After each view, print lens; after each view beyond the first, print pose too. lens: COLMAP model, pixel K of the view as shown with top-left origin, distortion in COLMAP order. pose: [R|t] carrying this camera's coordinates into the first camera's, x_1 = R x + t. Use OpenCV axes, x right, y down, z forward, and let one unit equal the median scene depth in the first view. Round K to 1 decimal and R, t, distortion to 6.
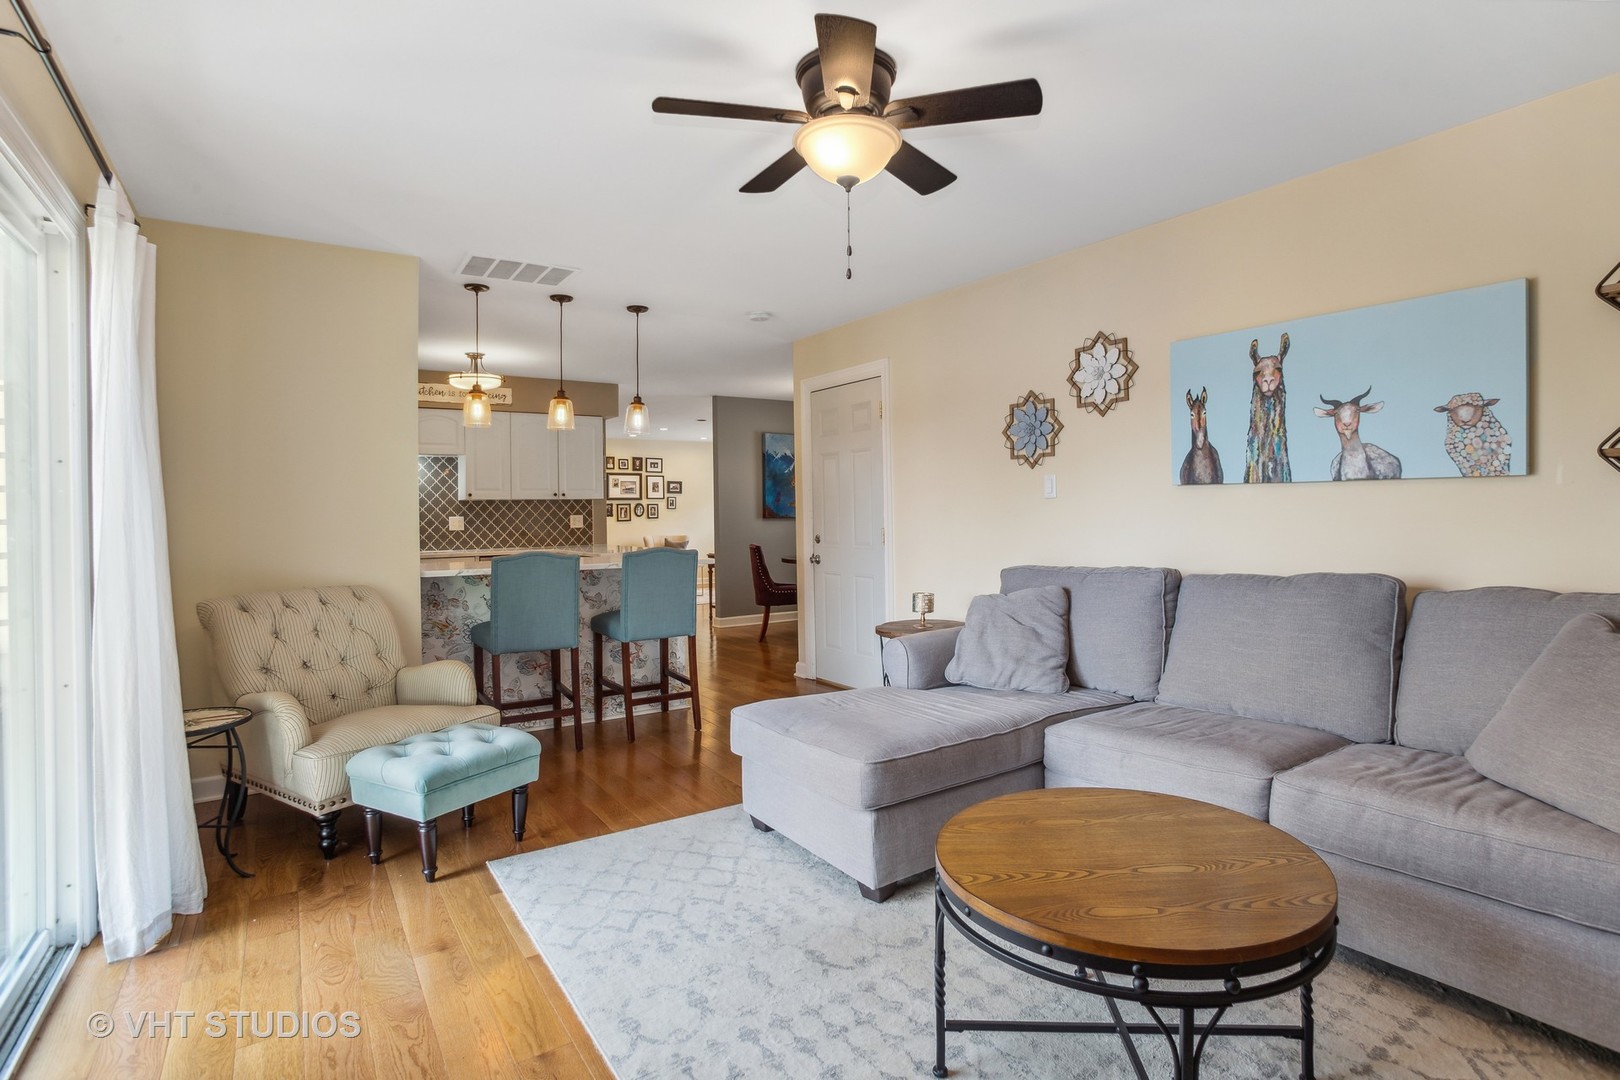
lens RADIAL K [[792.5, 0, 804.6], [0, 792.5, 519.5], [0, 0, 1]] dist [-0.066262, -0.000077]
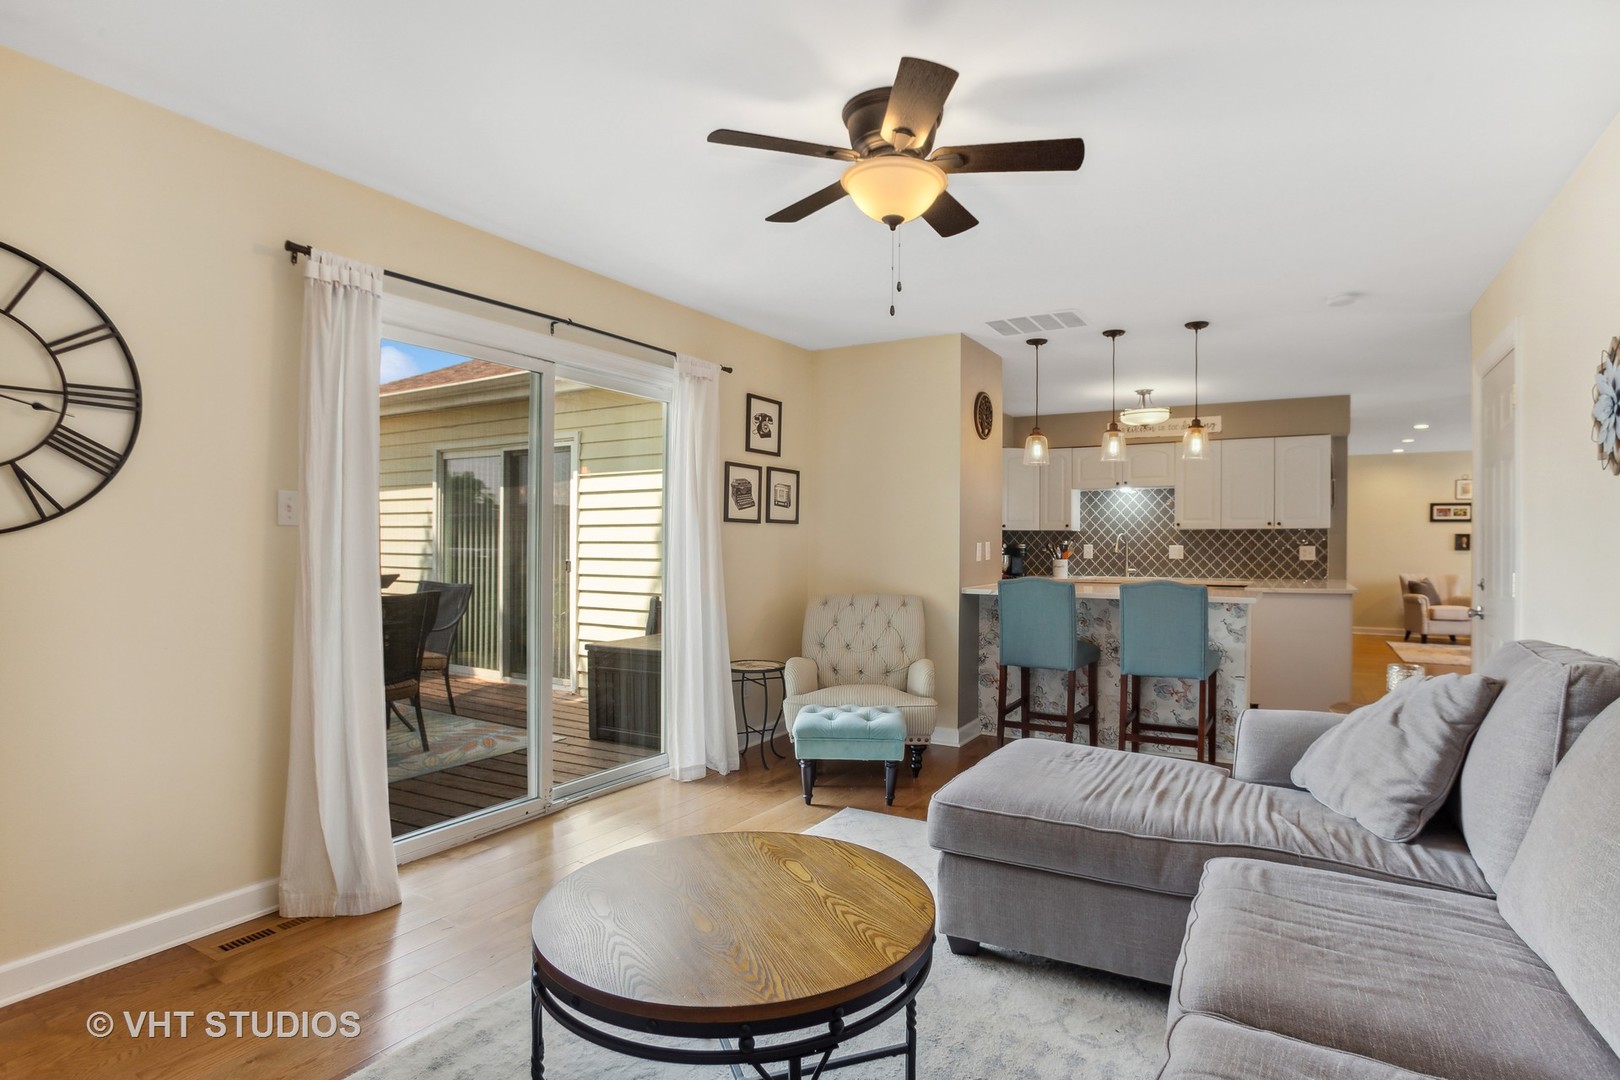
lens RADIAL K [[797.3, 0, 888.3], [0, 797.3, 564.6], [0, 0, 1]] dist [-0.020115, 0.000362]
pose [[0.491264, 0.037215, -0.870215, 0.268846], [-0.018637, 0.999307, 0.032215, -0.004808], [0.870811, 0.000393, 0.491617, 0.135663]]
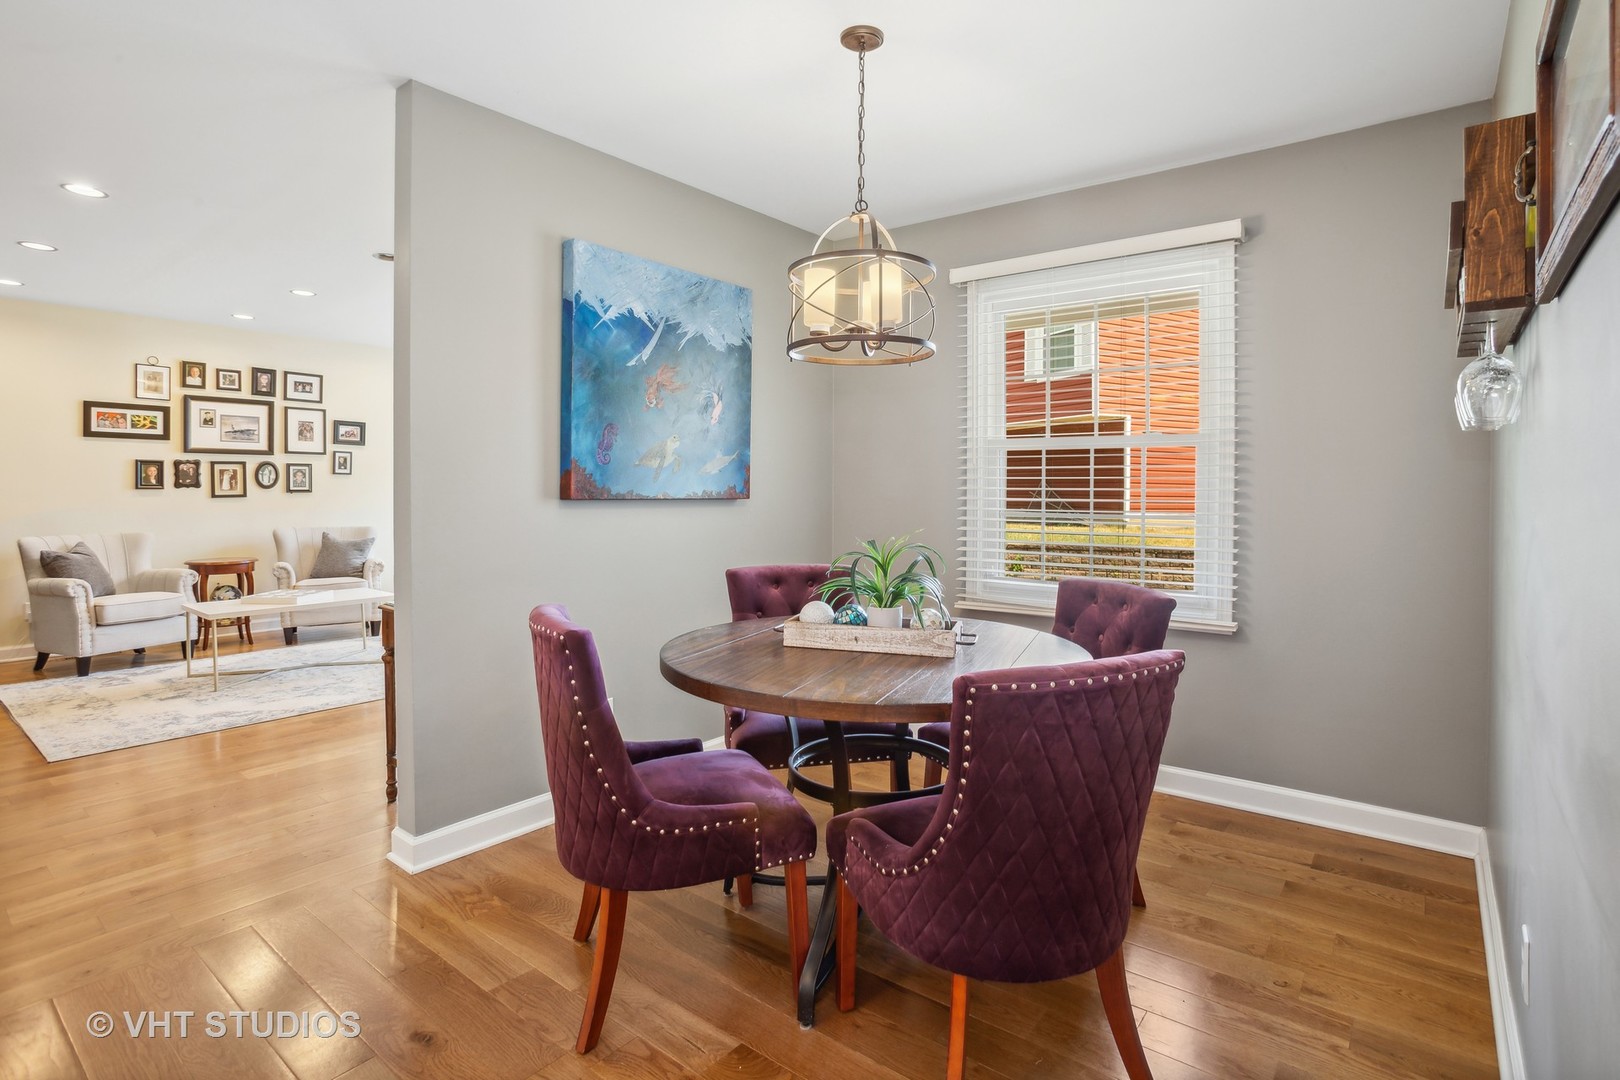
lens RADIAL K [[805.0, 0, 832.2], [0, 805.0, 496.9], [0, 0, 1]] dist [-0.069258, 0.035961]
pose [[0.944614, 0.014127, 0.327881, -0.062784], [-0.014290, 0.999896, -0.001911, -0.004396], [-0.327874, -0.002880, 0.944717, 0.752399]]
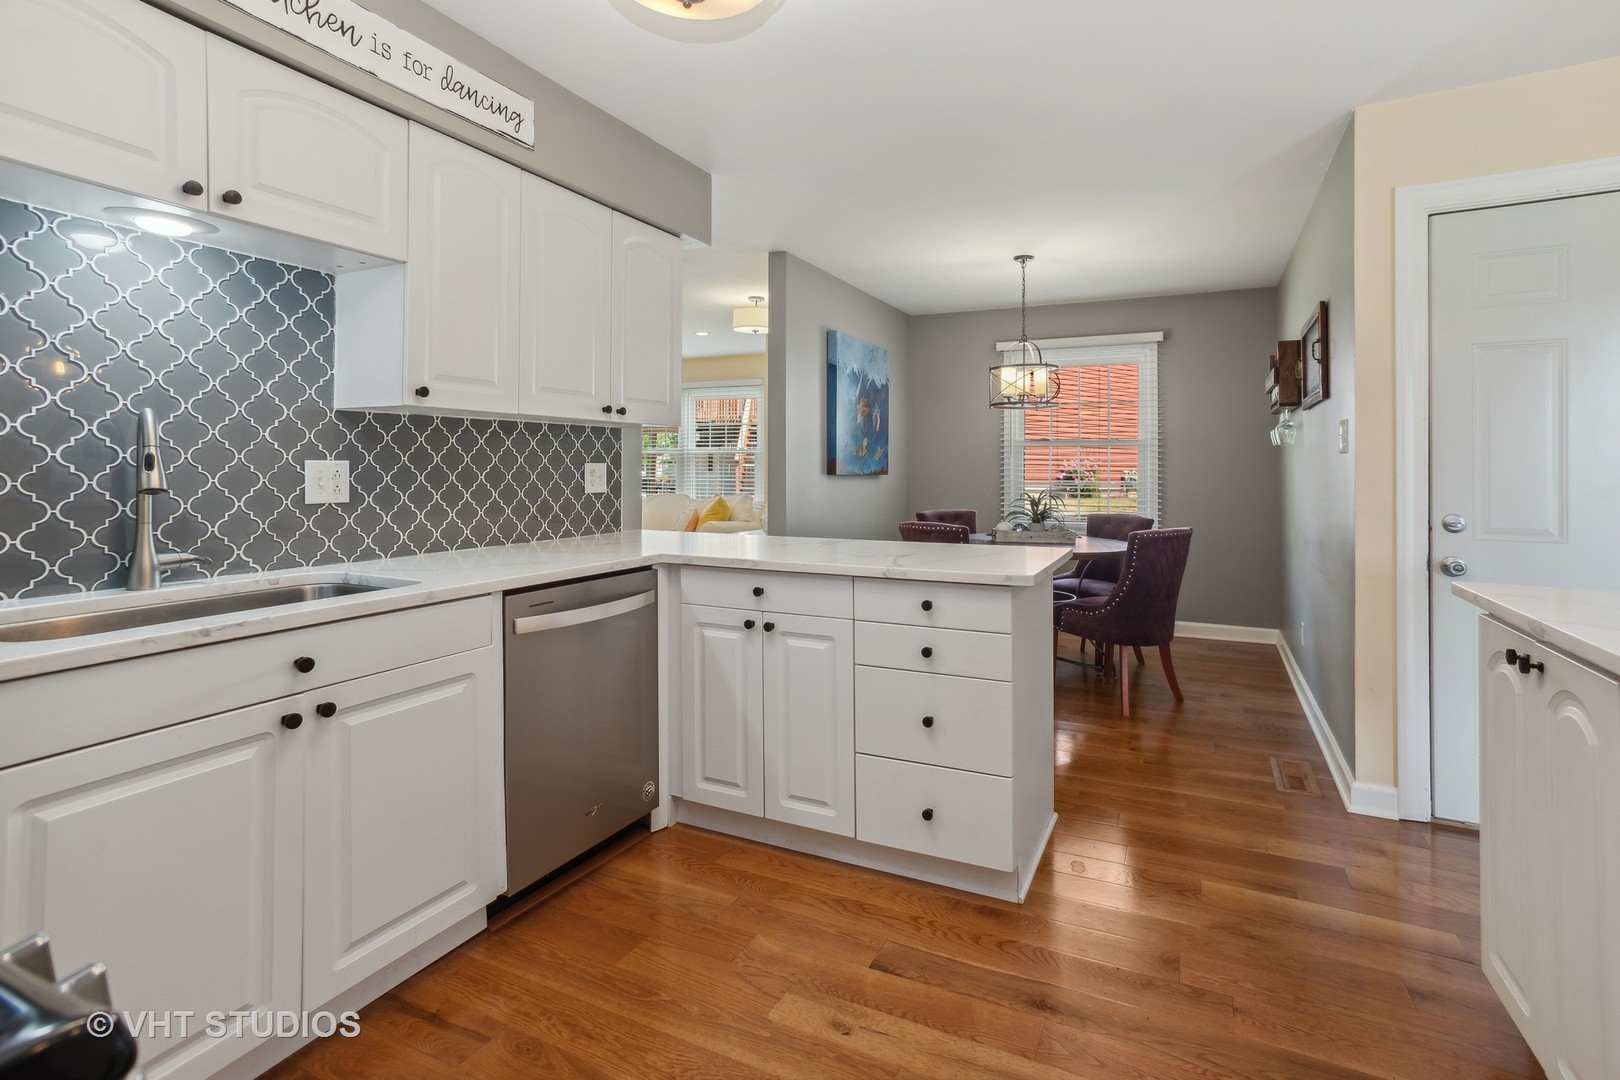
lens RADIAL K [[786.8, 0, 820.9], [0, 786.8, 480.1], [0, 0, 1]] dist [-0.035499, 0.034182]
pose [[0.855861, 0.012808, 0.517047, -0.407469], [-0.018024, 0.999825, 0.005069, -0.000730], [-0.516892, -0.013658, 0.855942, 0.581778]]
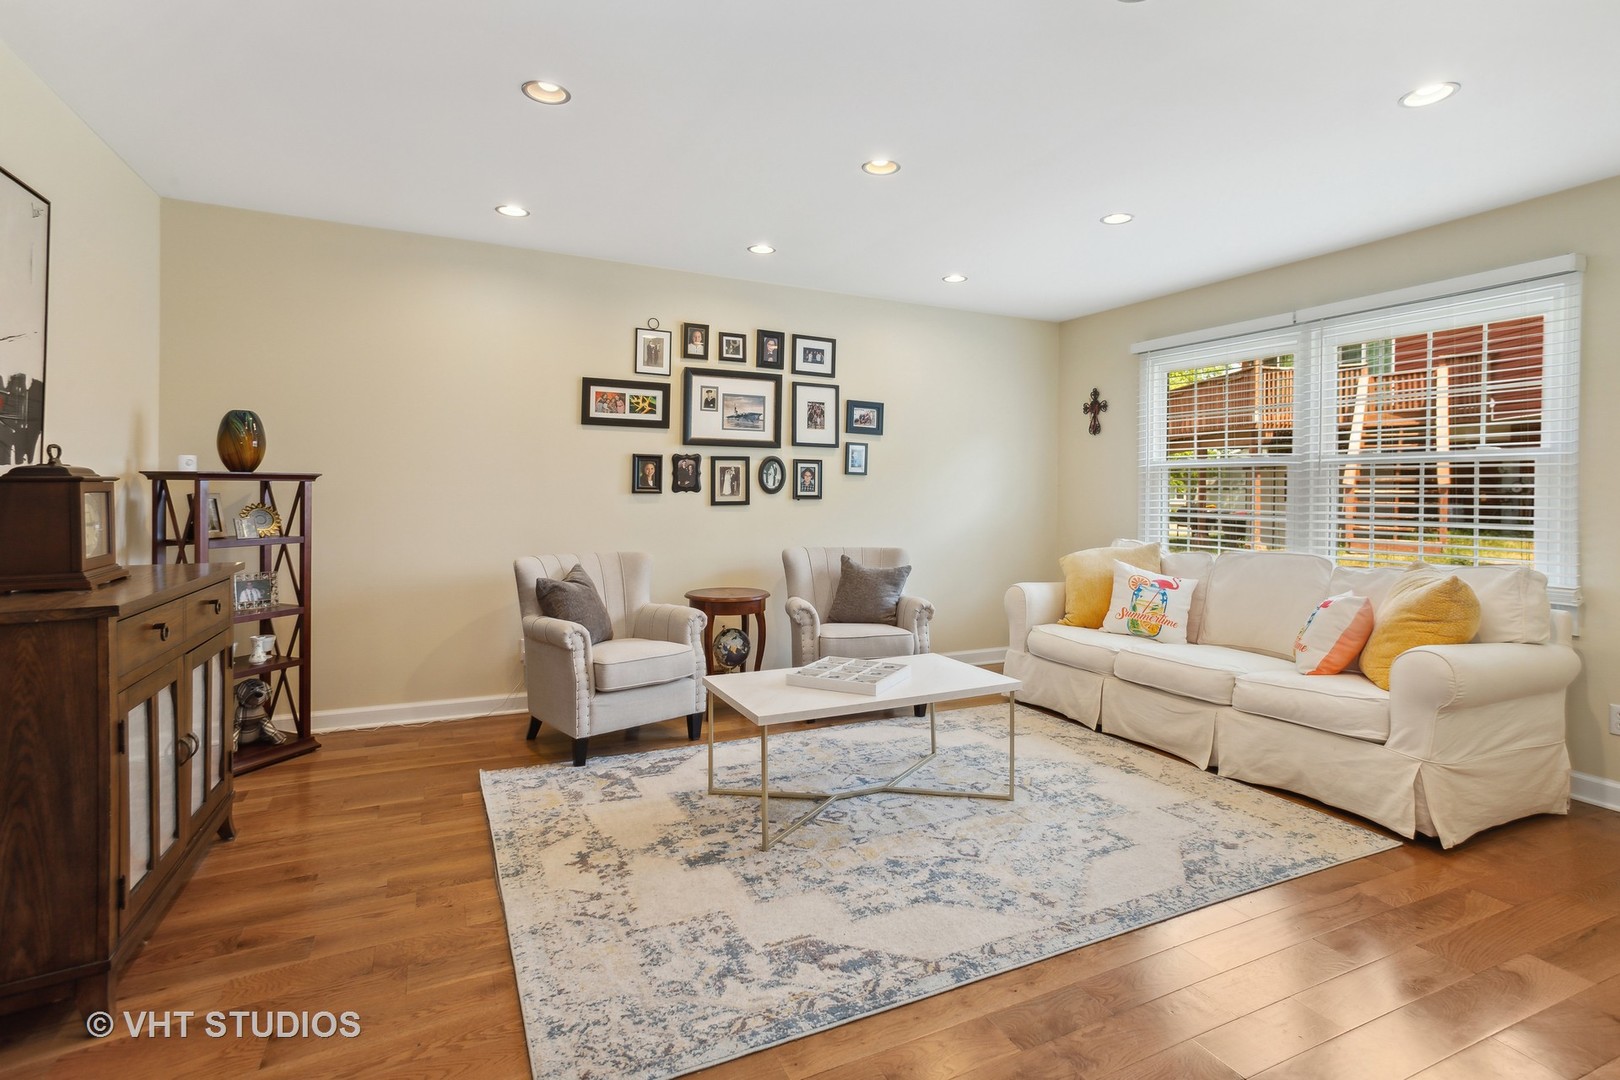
lens RADIAL K [[786.8, 0, 820.9], [0, 786.8, 480.1], [0, 0, 1]] dist [-0.035499, 0.034182]
pose [[0.992999, 0.021879, -0.116078, -0.259232], [-0.024444, 0.999486, -0.020725, -0.004812], [0.115565, 0.023418, 0.993024, 1.150849]]
